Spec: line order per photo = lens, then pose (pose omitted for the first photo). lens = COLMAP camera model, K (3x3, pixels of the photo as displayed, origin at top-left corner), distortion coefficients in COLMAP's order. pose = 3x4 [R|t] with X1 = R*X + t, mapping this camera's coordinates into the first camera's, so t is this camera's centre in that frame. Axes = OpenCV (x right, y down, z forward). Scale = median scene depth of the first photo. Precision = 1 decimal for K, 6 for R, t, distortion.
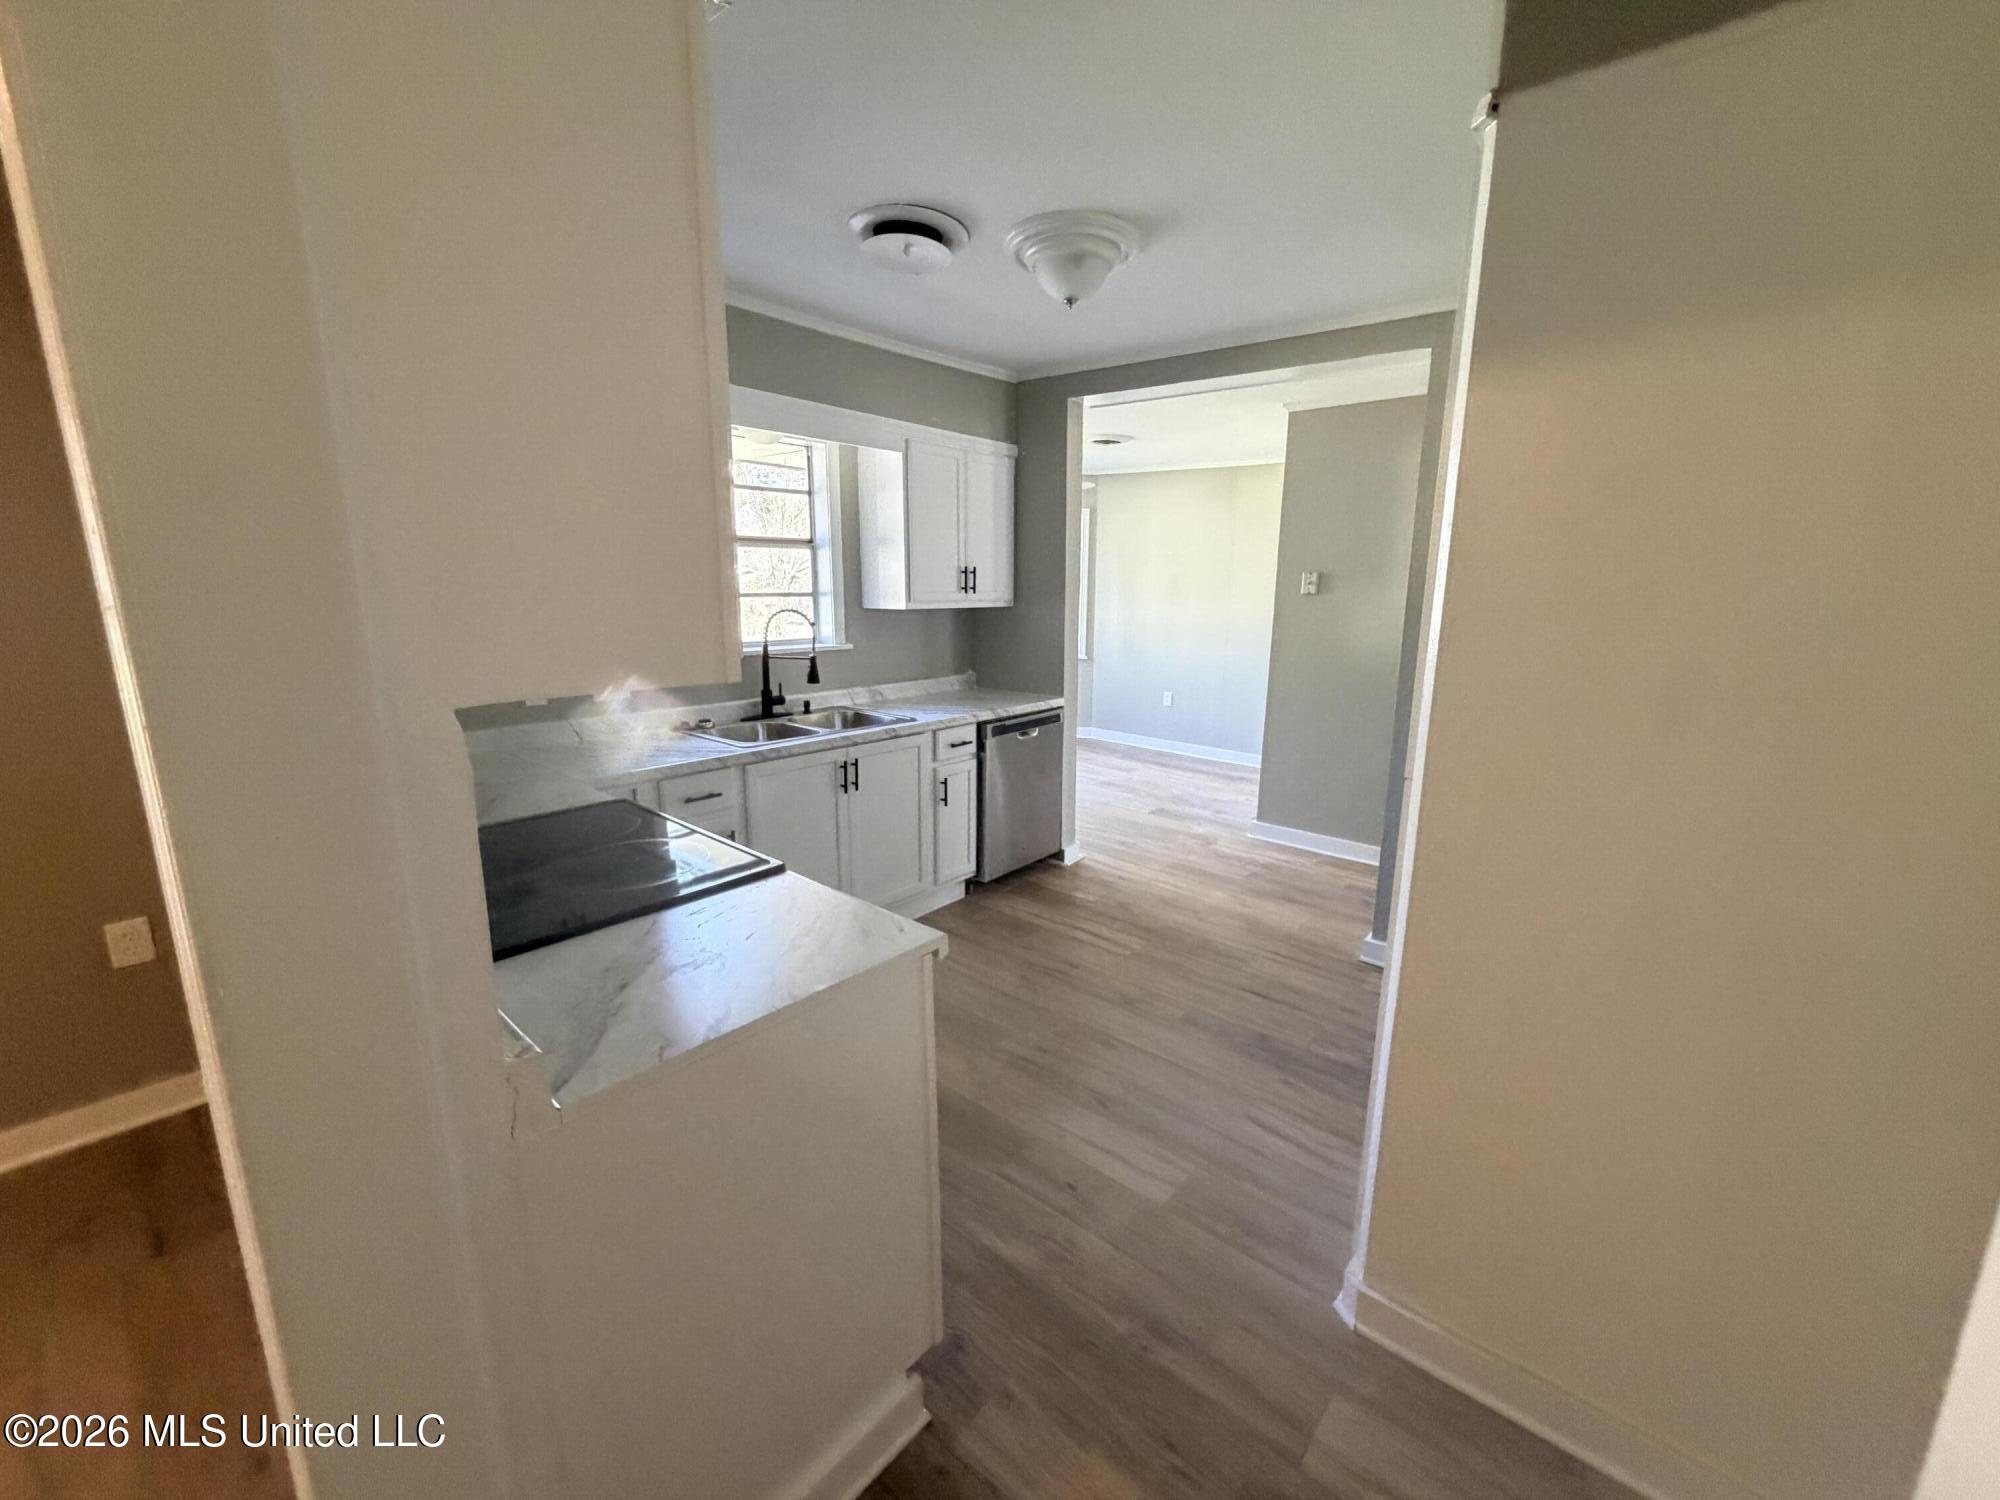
lens RADIAL K [[802.1, 0, 999.0], [0, 802.1, 754.2], [0, 0, 1]] dist [-0.001298, -0.000028]
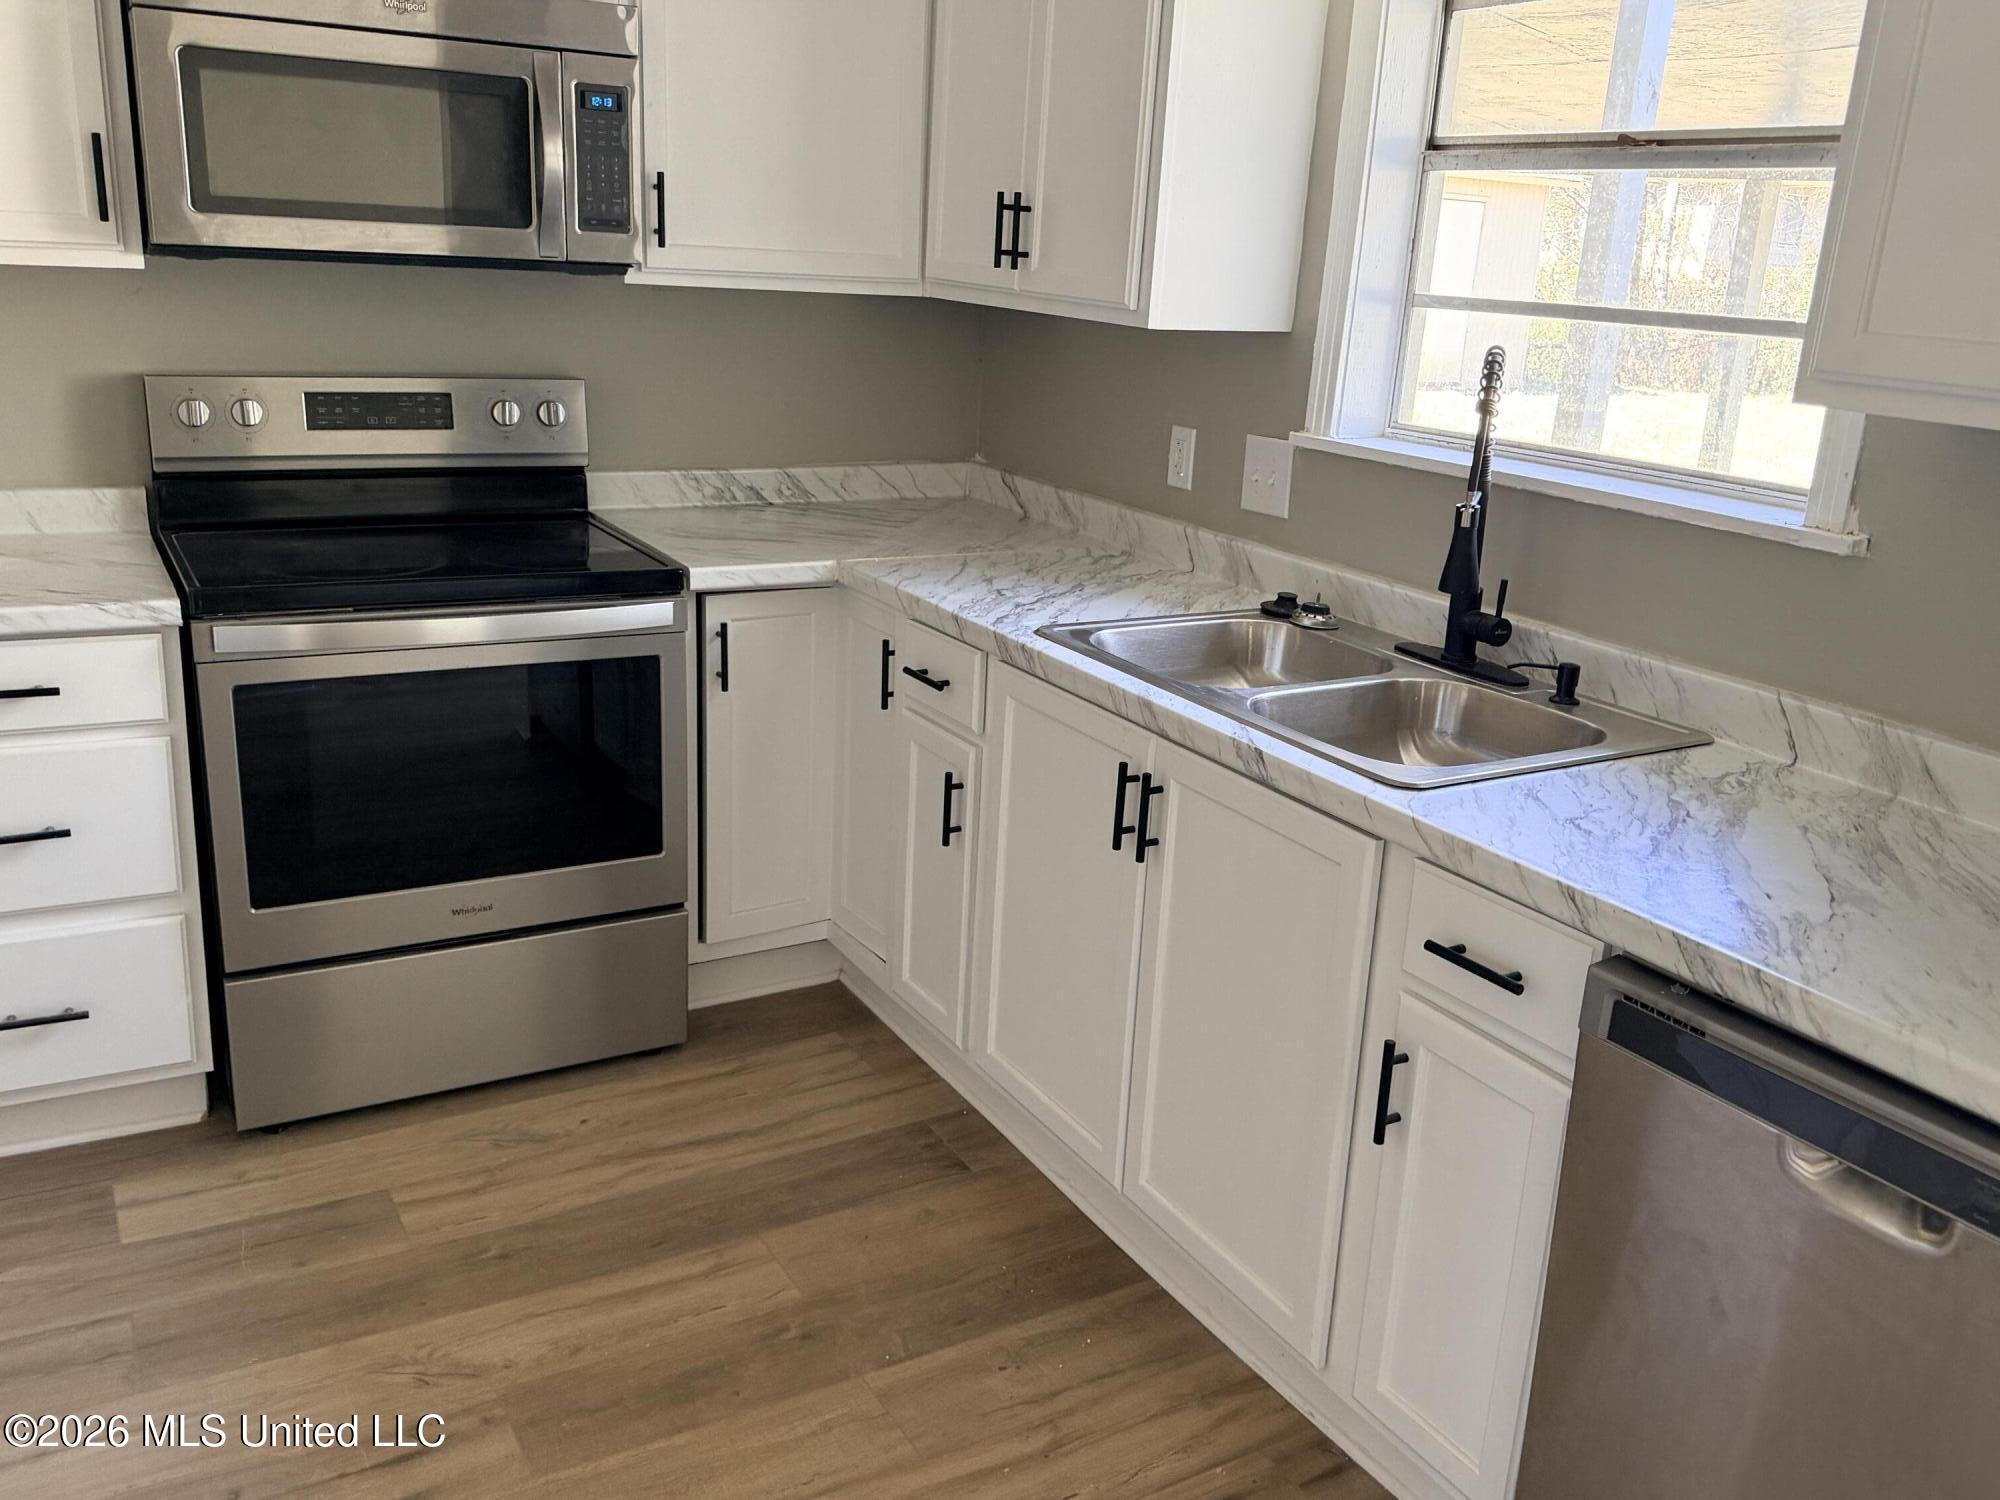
lens RADIAL K [[1647.6, 0, 1044.3], [0, 1647.6, 760.2], [0, 0, 1]] dist [0.050835, -0.065234]
pose [[-0.297917, 0.256811, -0.919398, 0.389884], [-0.263117, 0.903732, 0.337694, -0.180792], [0.917614, 0.342514, -0.201666, 0.874510]]
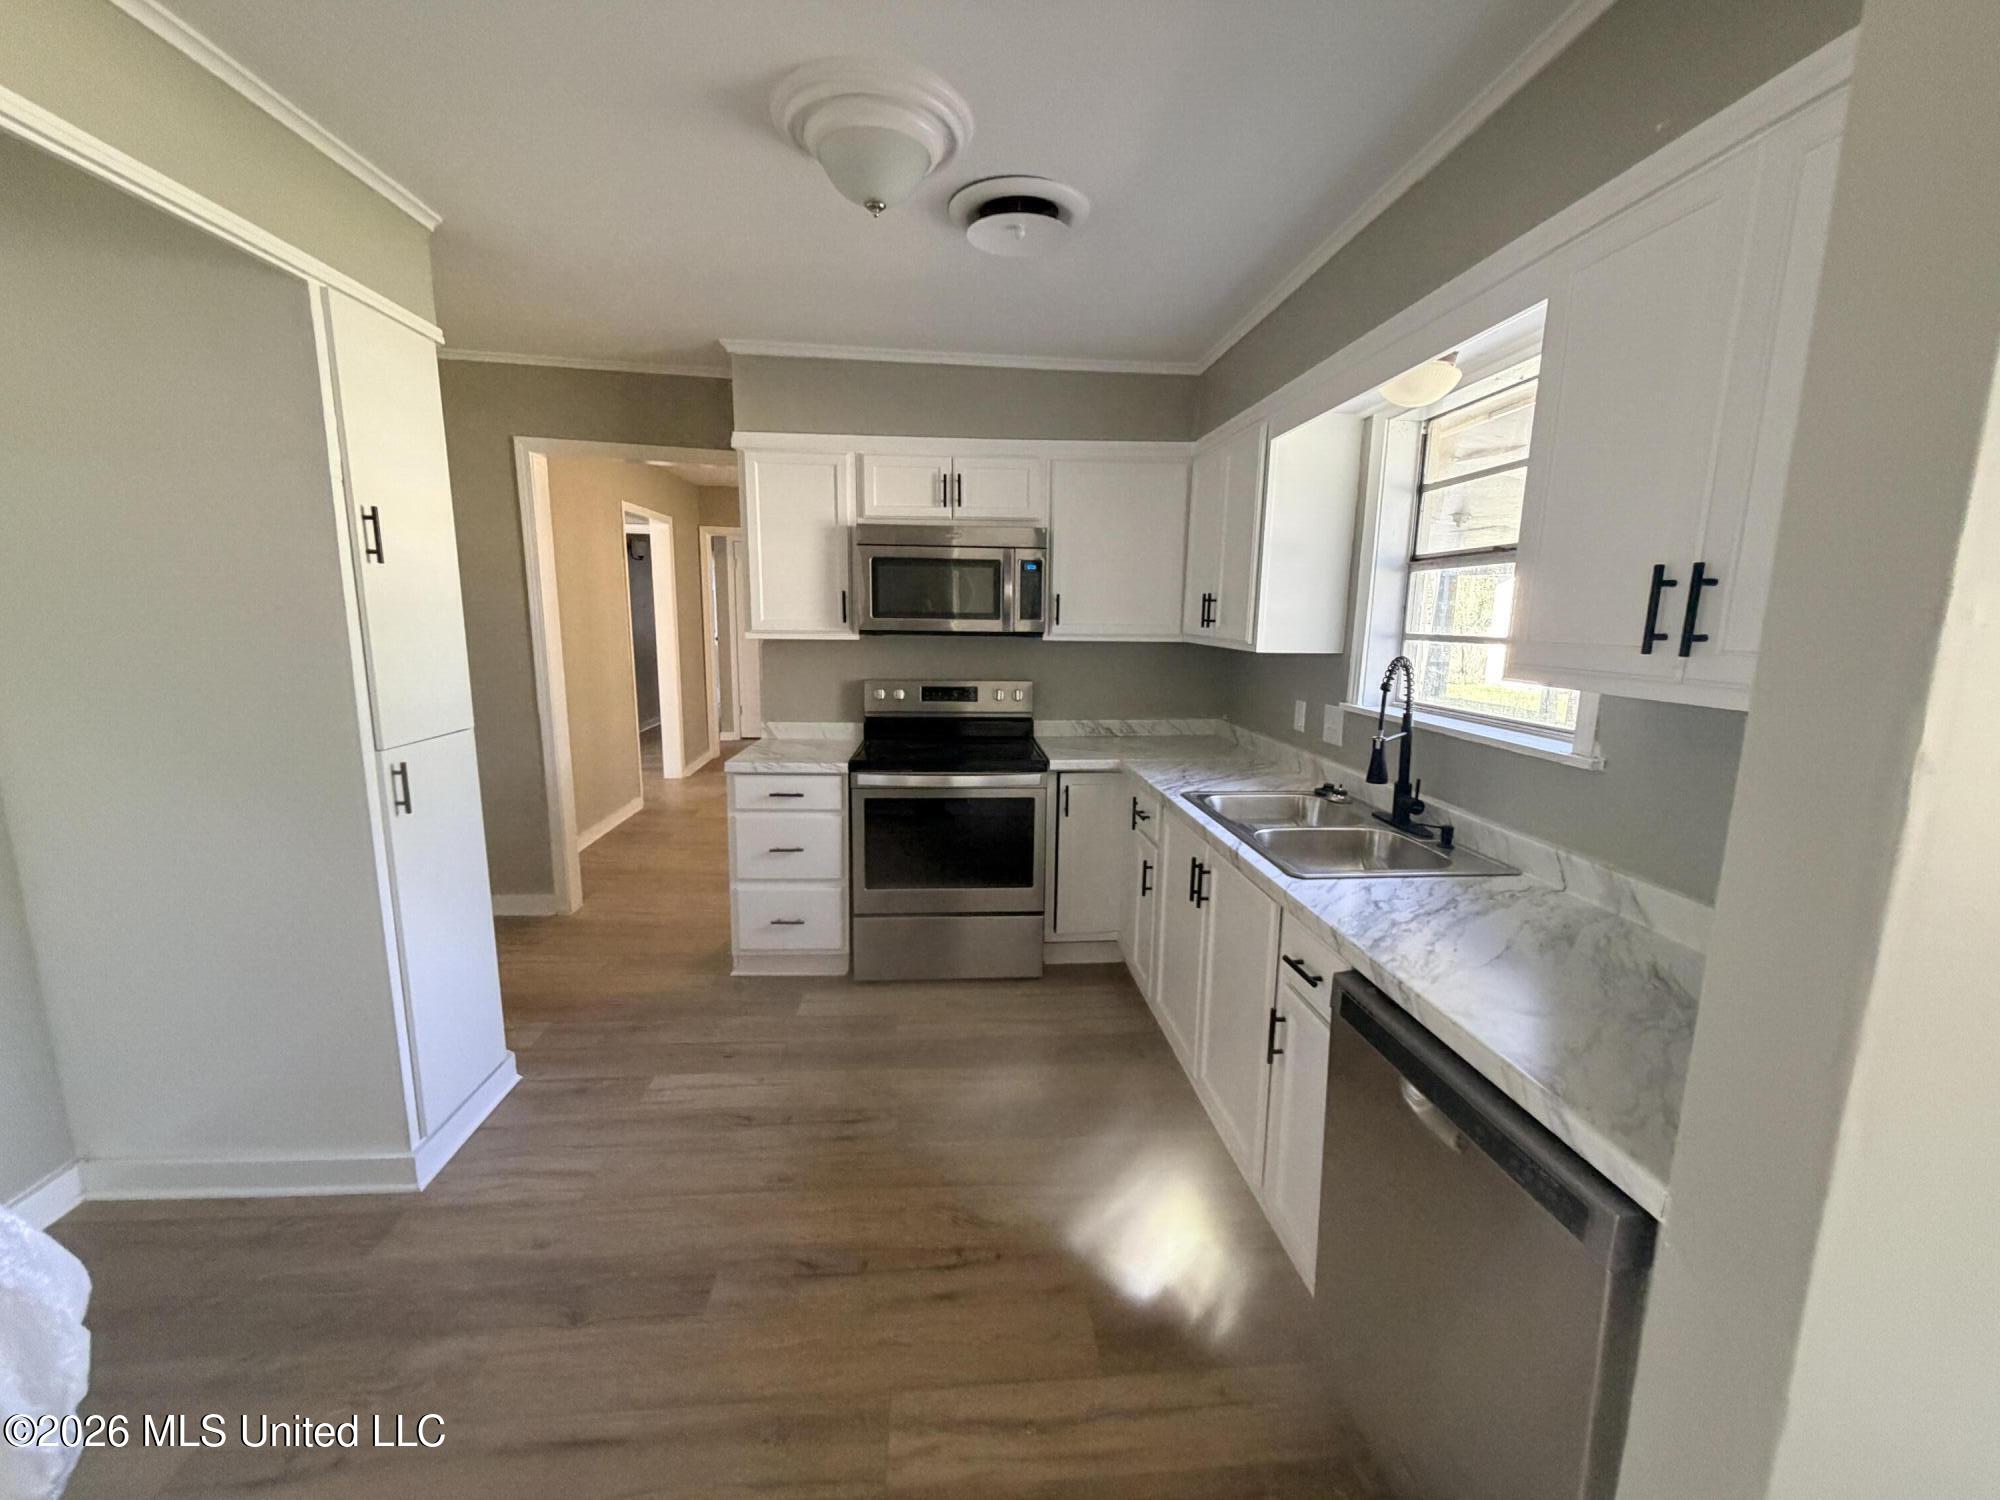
lens RADIAL K [[802.1, 0, 1008.8], [0, 802.1, 747.7], [0, 0, 1]] dist [-0.001298, -0.000028]
pose [[-0.689664, 0.099073, -0.717320, 0.346617], [-0.176956, 0.937505, 0.299618, -0.214641], [0.702175, 0.333570, -0.629032, 1.026188]]
